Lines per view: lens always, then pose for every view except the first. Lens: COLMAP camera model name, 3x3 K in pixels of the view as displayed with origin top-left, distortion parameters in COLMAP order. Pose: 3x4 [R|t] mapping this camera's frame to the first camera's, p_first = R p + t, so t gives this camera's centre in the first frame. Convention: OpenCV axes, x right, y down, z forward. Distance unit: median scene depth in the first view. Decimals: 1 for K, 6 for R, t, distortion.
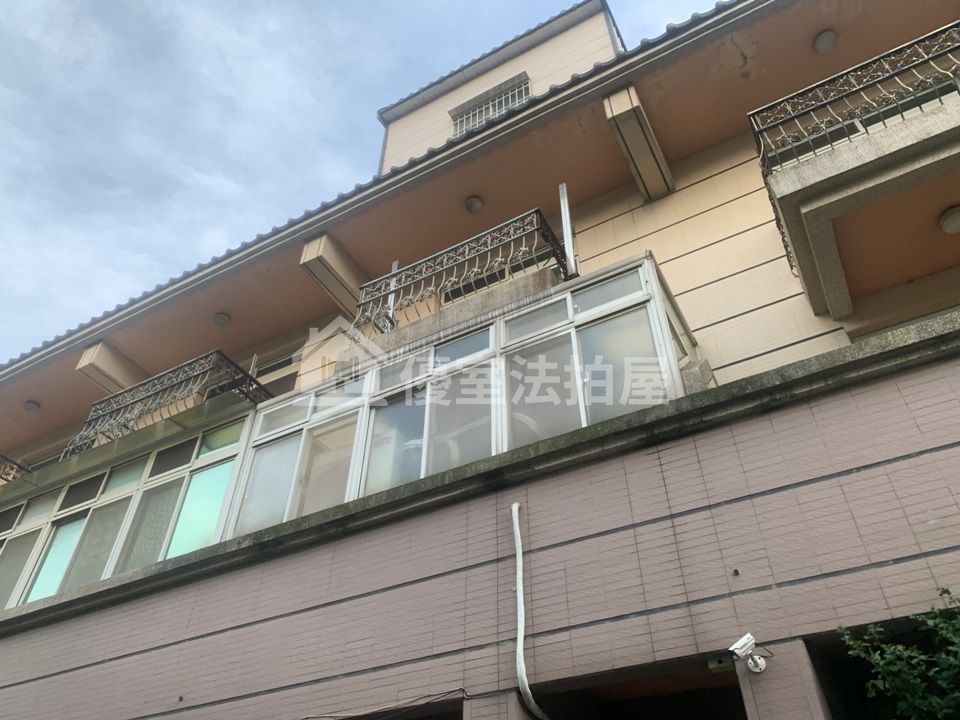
lens RADIAL K [[744.4, 0, 456.7], [0, 744.4, 348.7], [0, 0, 1]] dist [0.007316, -0.008583]
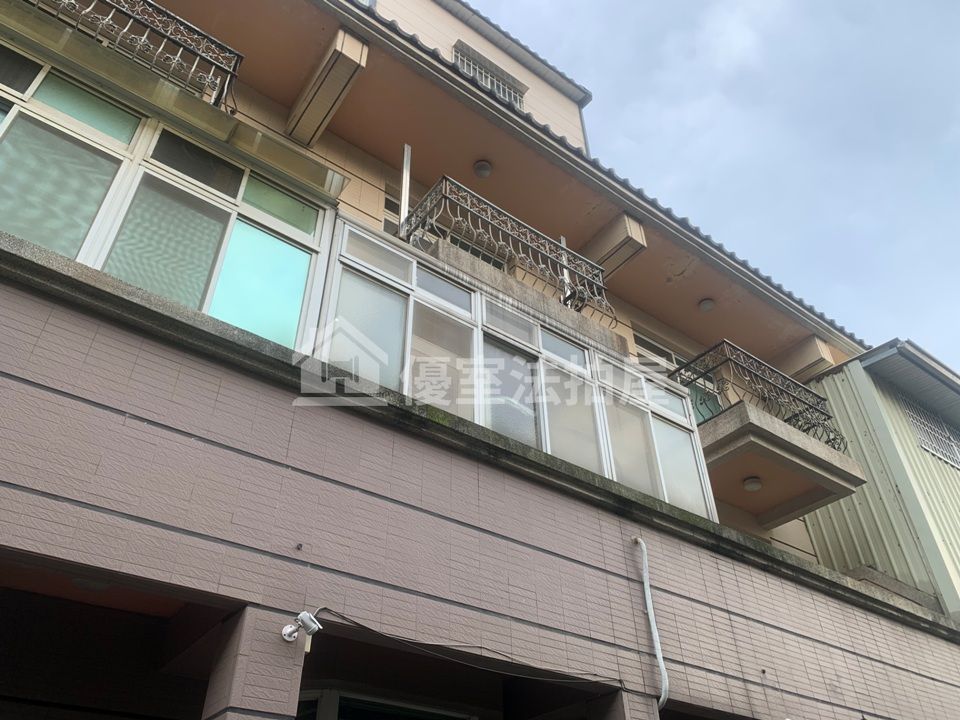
lens RADIAL K [[740.3, 0, 480.0], [0, 740.3, 360.0], [0, 0, 1]] dist [0.008391, -0.006347]
pose [[0.401929, 0.561166, 0.723565, -0.929443], [-0.621915, 0.747277, -0.234091, 0.388447], [-0.672067, -0.355908, 0.649350, 0.463121]]
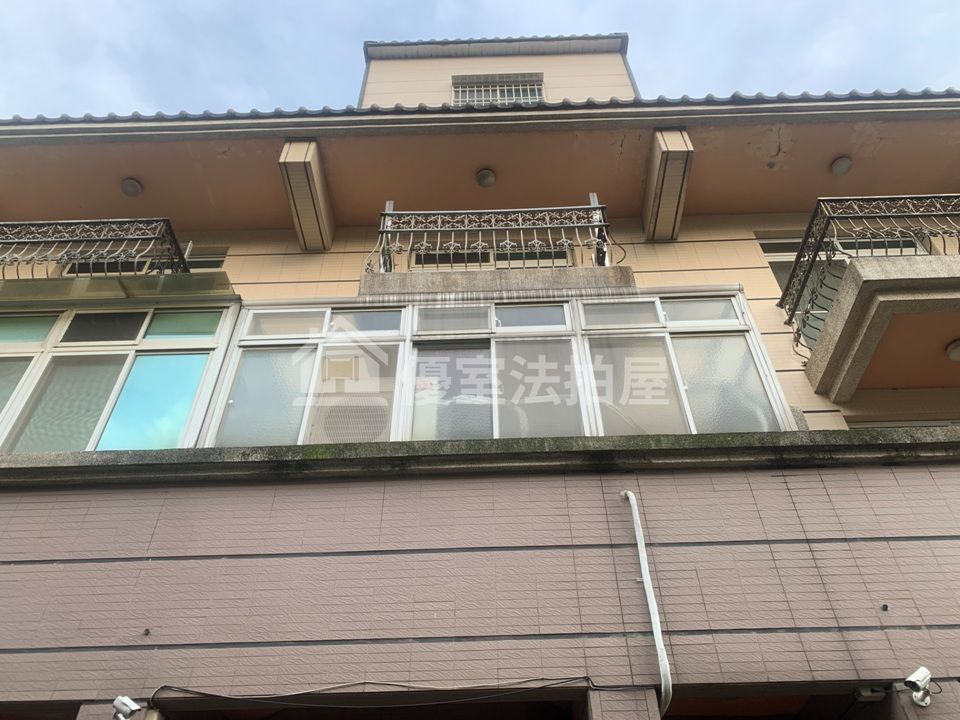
lens RADIAL K [[740.3, 0, 480.0], [0, 740.3, 360.0], [0, 0, 1]] dist [0.008391, -0.006347]
pose [[0.879880, 0.308785, 0.361197, -0.426349], [-0.305151, 0.949826, -0.068648, 0.157320], [-0.364272, -0.049817, 0.929959, 0.196798]]
